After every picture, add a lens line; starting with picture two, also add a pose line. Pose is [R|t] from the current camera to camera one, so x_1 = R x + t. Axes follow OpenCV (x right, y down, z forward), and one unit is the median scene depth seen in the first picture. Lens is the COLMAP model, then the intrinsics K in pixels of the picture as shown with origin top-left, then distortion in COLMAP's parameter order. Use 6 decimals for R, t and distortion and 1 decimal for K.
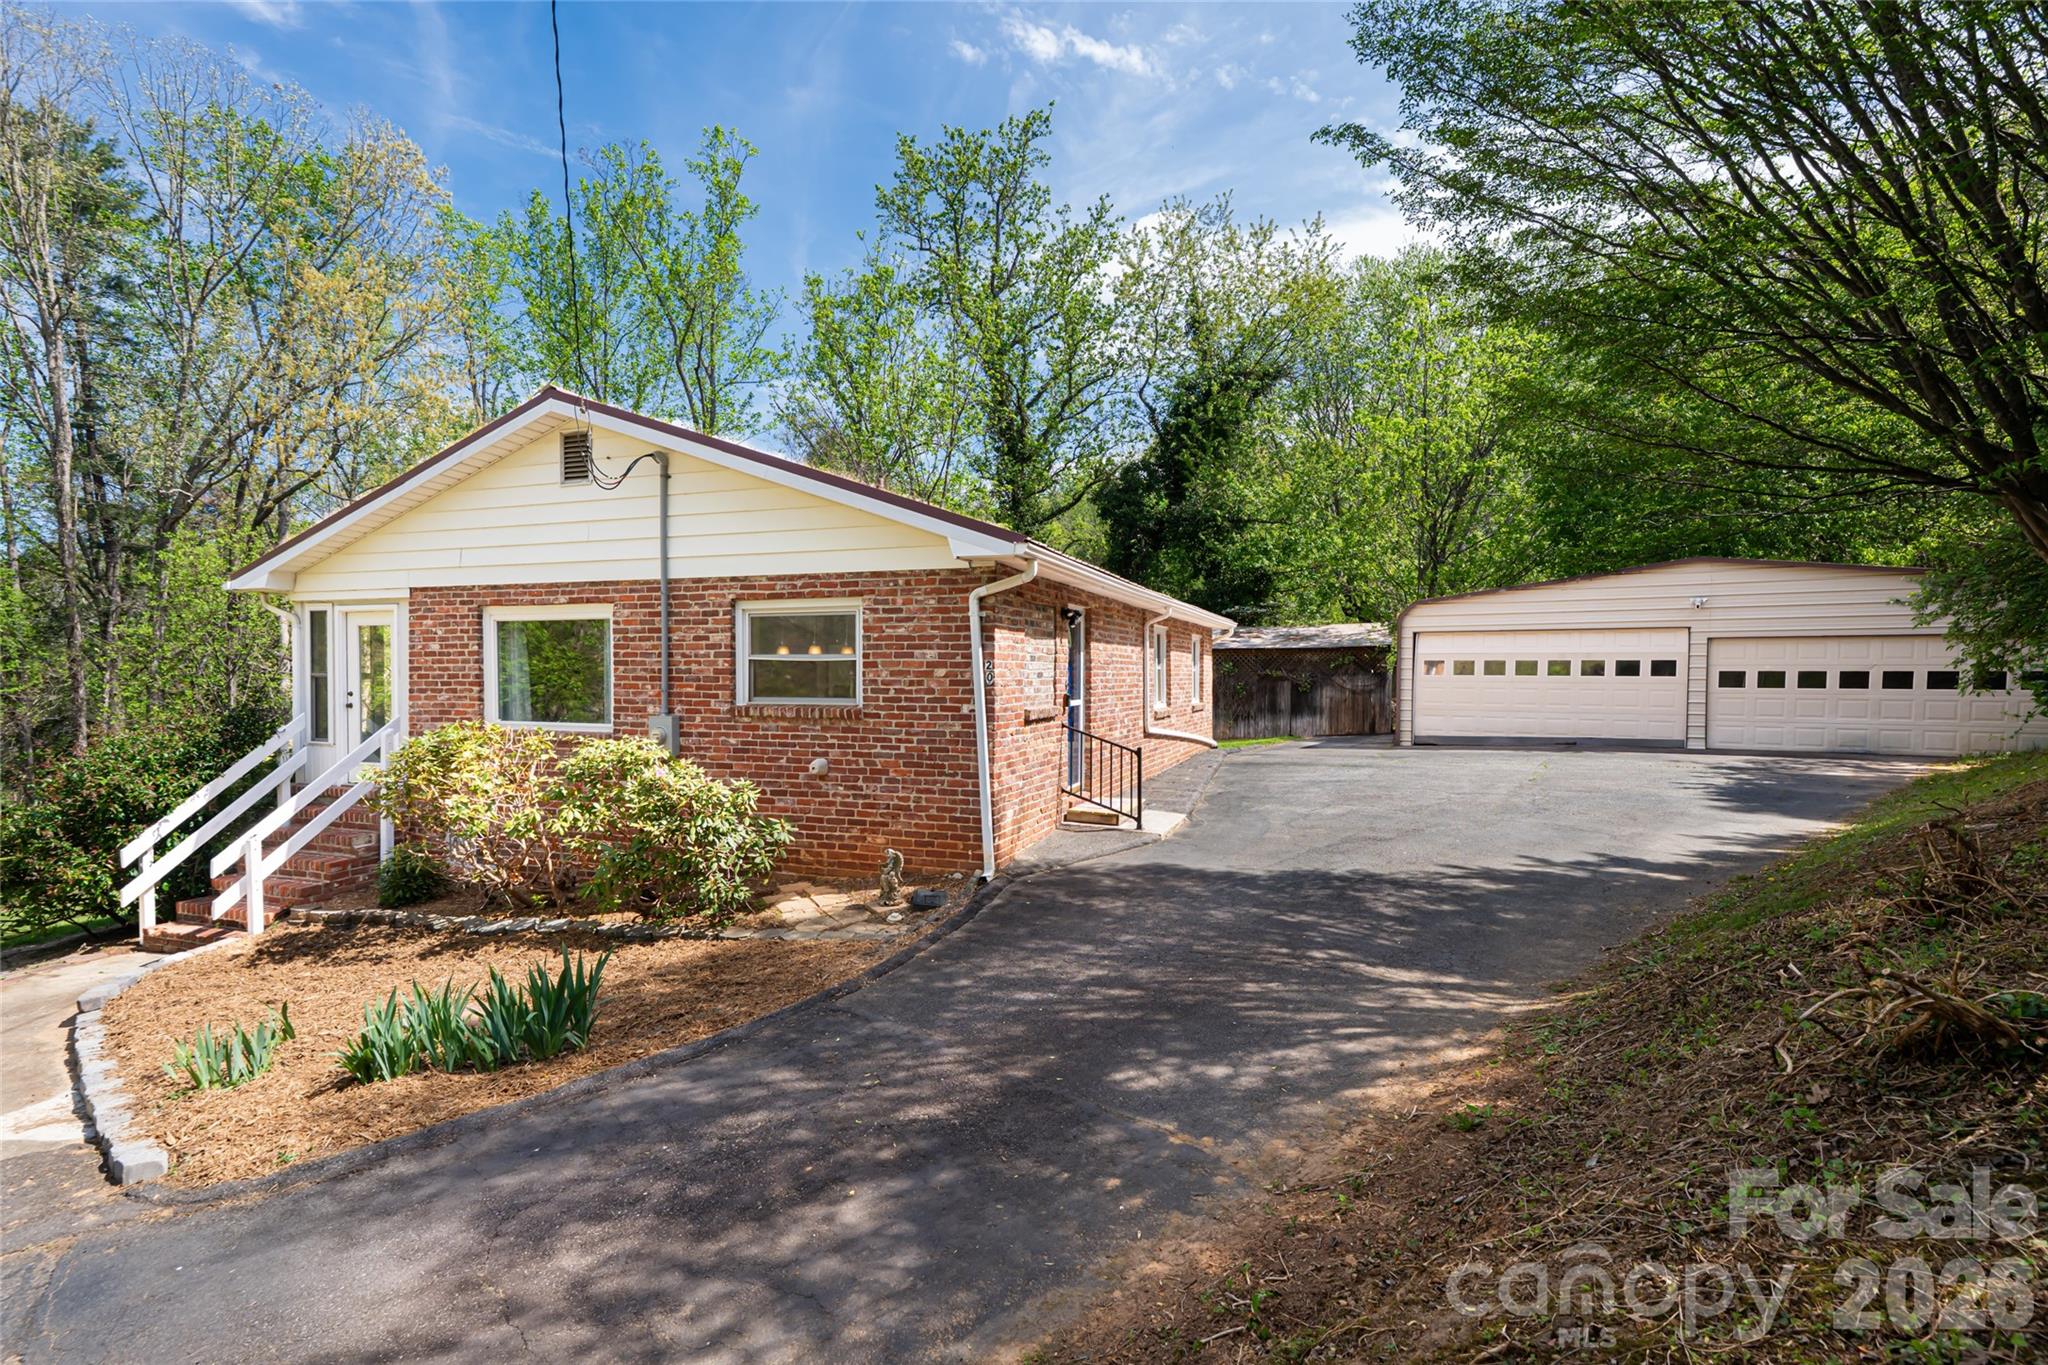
lens RADIAL K [[885.8, 0, 1027.3], [0, 885.8, 709.4], [0, 0, 1]] dist [0.000094, 0.000312]
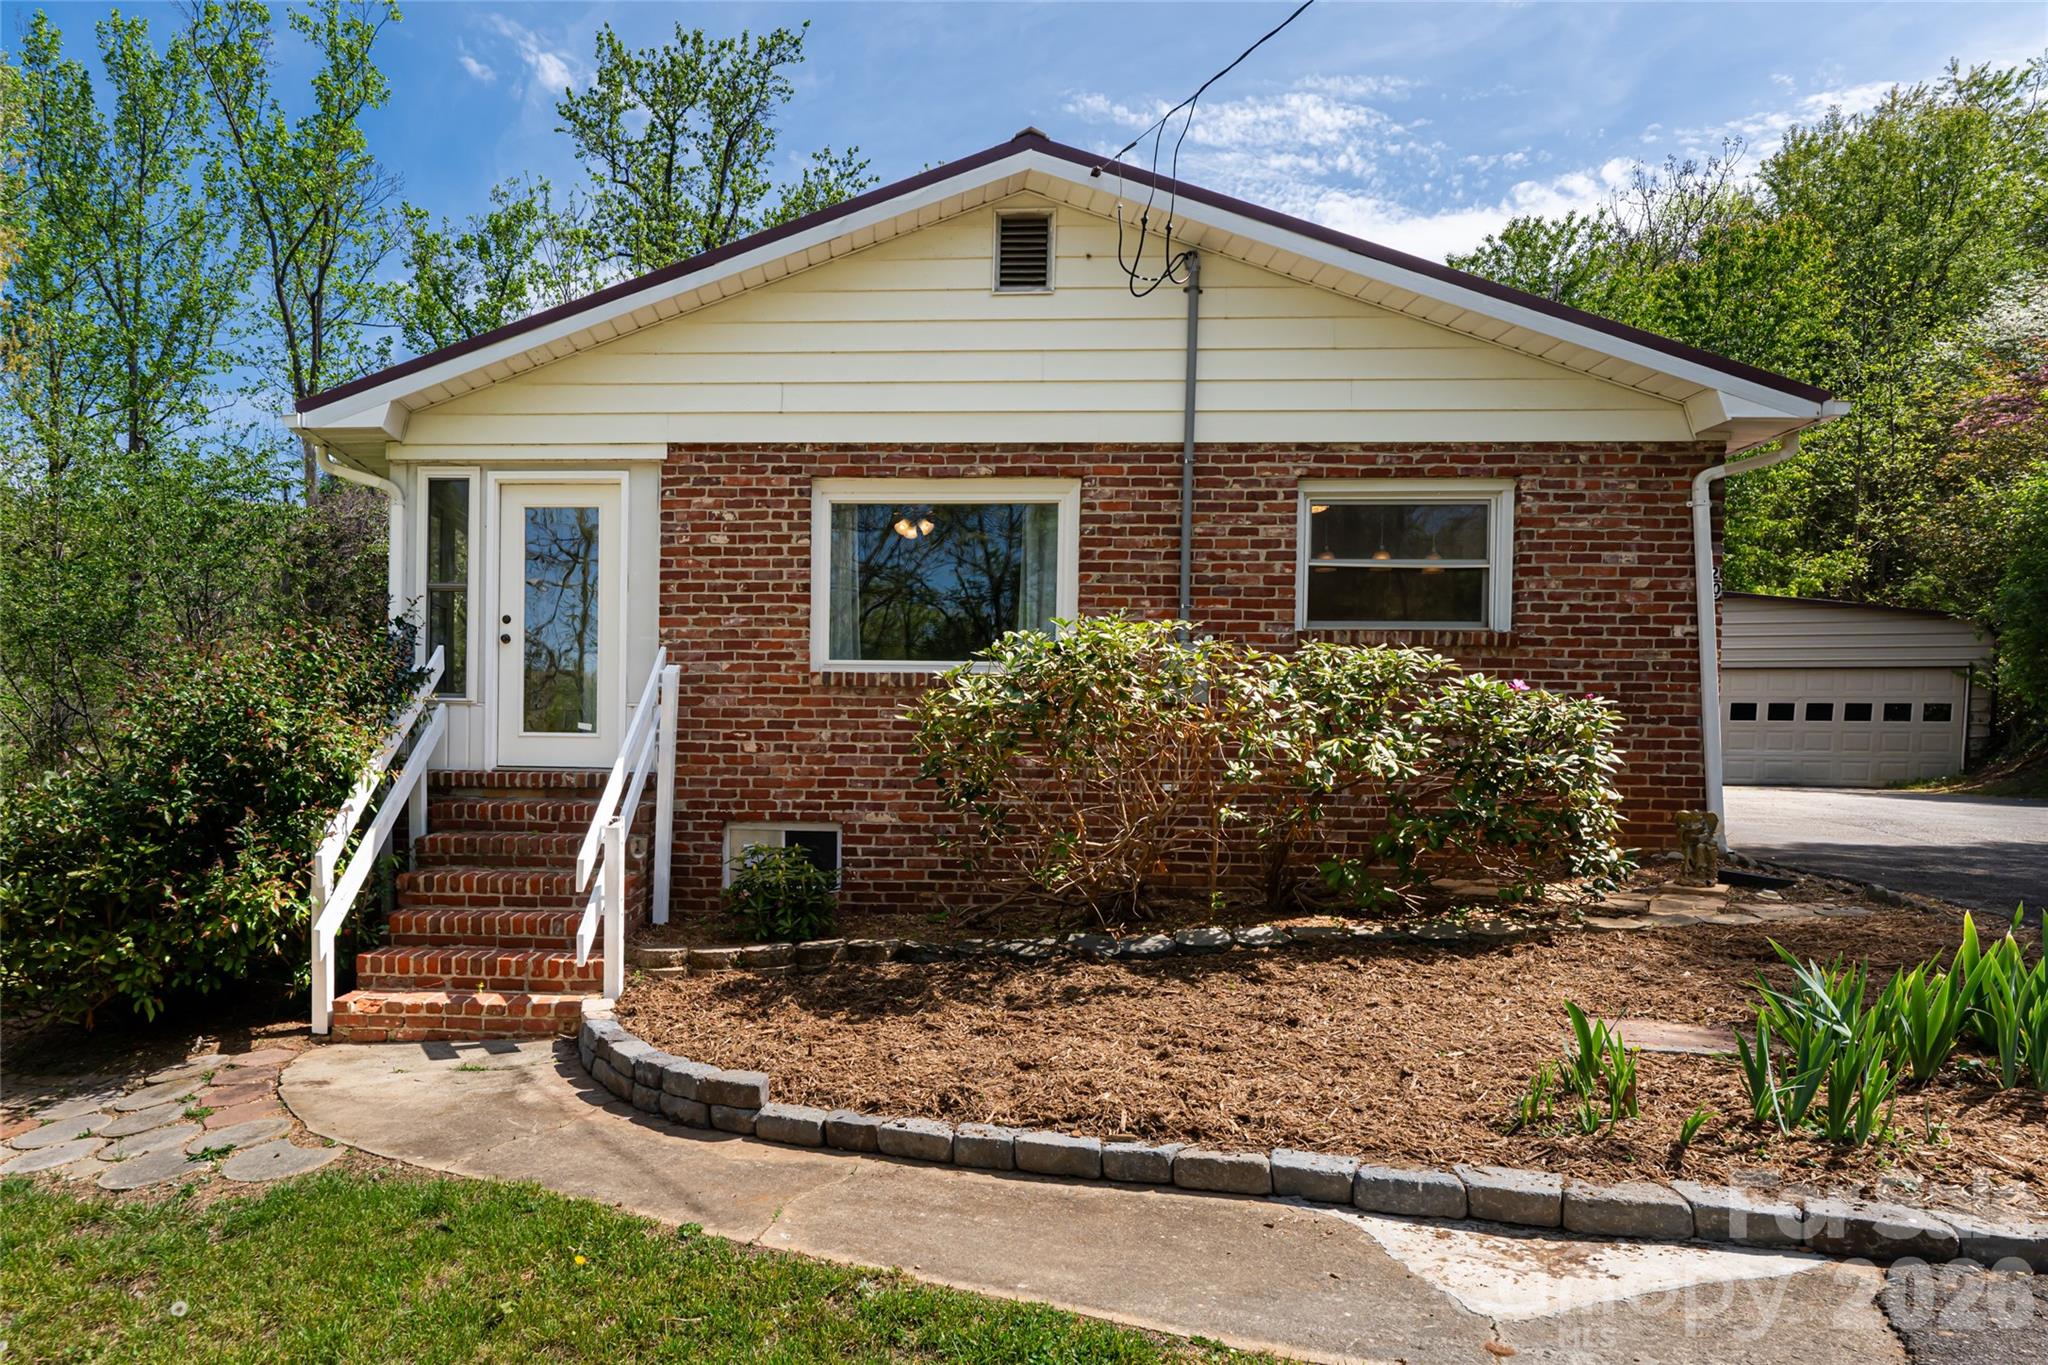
lens RADIAL K [[1042.2, 0, 866.5], [0, 1042.2, 779.9], [0, 0, 1]] dist [-0.000948, -0.000223]
pose [[0.964792, 0.001941, 0.263007, -0.835294], [0.000071, 0.999971, -0.007638, 0.114012], [-0.263014, 0.007388, 0.964764, 0.292275]]
